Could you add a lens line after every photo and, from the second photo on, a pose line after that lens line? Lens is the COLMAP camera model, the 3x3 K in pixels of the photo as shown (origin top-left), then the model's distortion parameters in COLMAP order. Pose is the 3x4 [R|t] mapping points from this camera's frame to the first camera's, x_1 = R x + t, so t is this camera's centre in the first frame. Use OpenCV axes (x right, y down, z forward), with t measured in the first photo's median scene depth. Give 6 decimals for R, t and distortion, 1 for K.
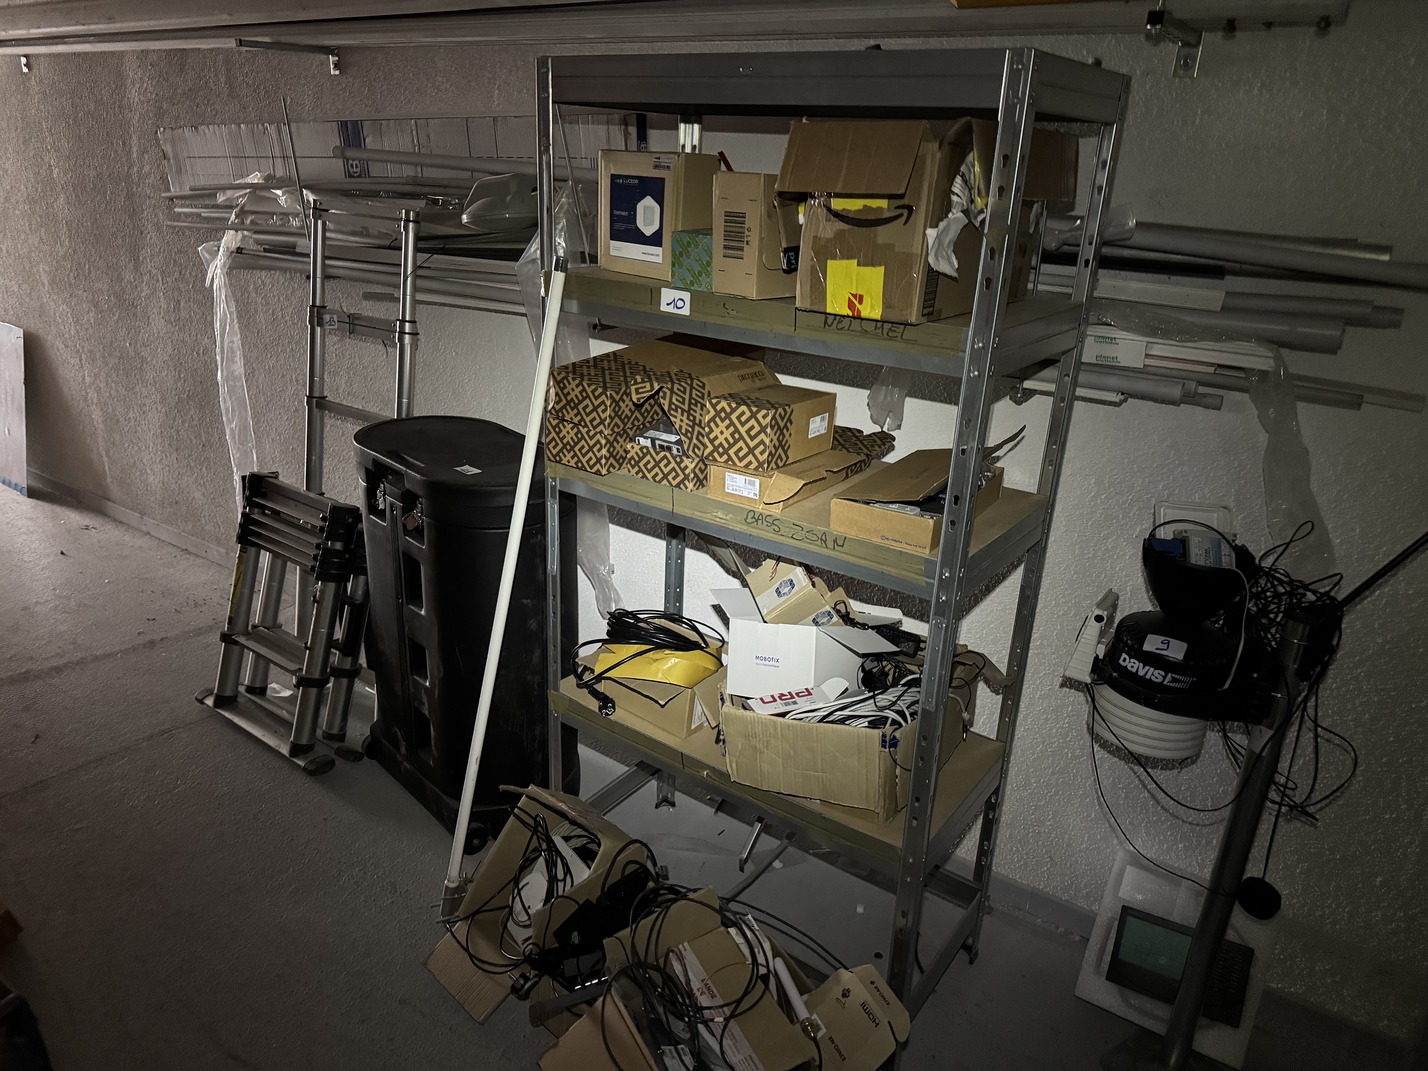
lens RADIAL K [[1009.6, 0, 715.6], [0, 1009.6, 532.5], [0, 0, 1]] dist [0.010348, -0.013379]
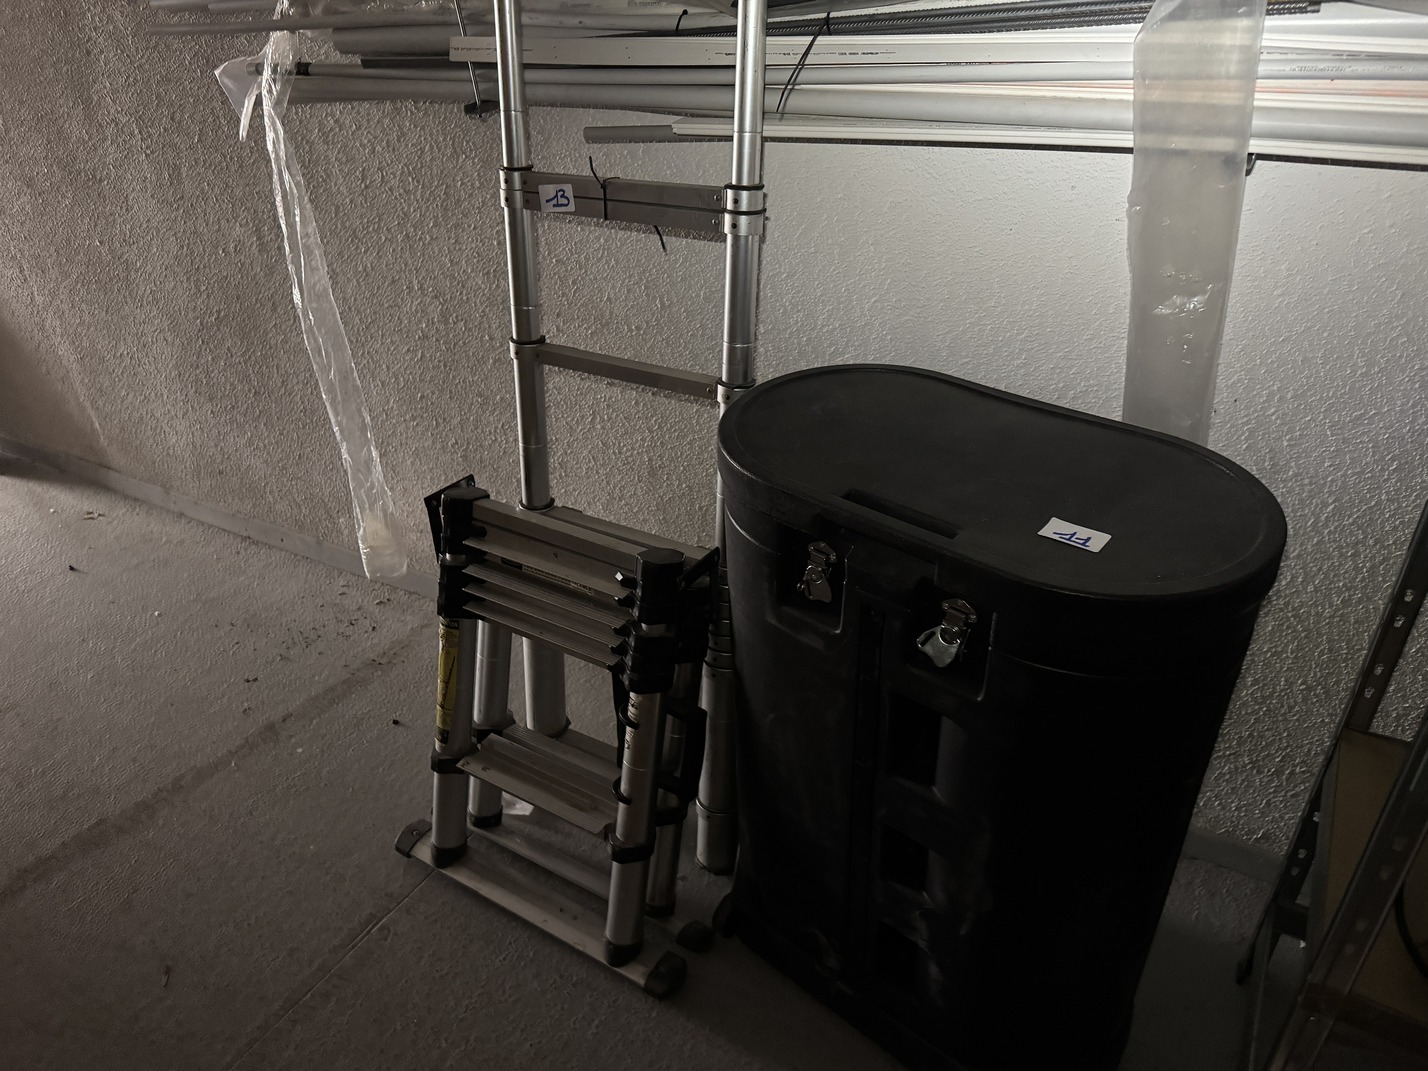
lens RADIAL K [[1009.6, 0, 713.0], [0, 1009.6, 537.6], [0, 0, 1]] dist [0.010348, -0.013379]
pose [[0.992388, -0.118577, 0.033239, -0.358074], [0.108819, 0.970733, 0.214093, -0.149311], [-0.057653, -0.208847, 0.976248, 0.474175]]
